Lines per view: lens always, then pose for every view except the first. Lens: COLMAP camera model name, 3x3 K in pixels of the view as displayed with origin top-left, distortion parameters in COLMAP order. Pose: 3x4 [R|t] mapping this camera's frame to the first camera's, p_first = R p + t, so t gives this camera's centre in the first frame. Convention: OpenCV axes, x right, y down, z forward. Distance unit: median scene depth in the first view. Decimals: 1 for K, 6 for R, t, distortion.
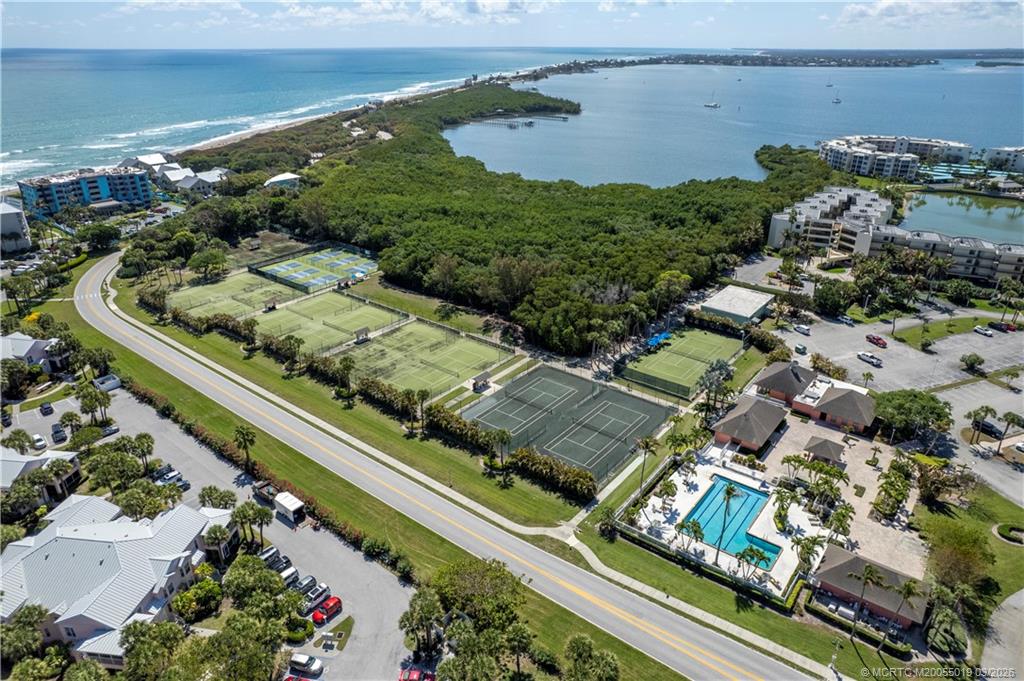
lens RADIAL K [[627.6, 0, 510.4], [0, 627.6, 353.3], [0, 0, 1]] dist [-0.006446, -0.001809]
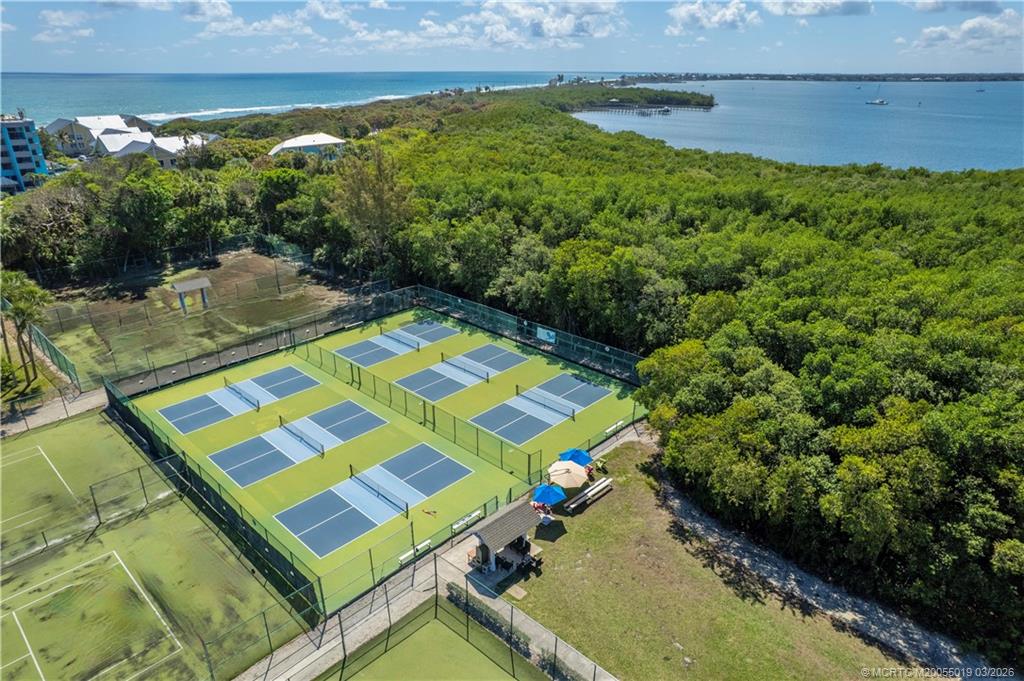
lens RADIAL K [[639.8, 0, 512.0], [0, 639.8, 340.5], [0, 0, 1]] dist [0.001340, 0.001769]
pose [[0.996353, 0.033842, -0.078327, -0.210455], [-0.038264, 0.997717, -0.055656, -0.135503], [0.076264, 0.058450, 0.995373, 0.678057]]
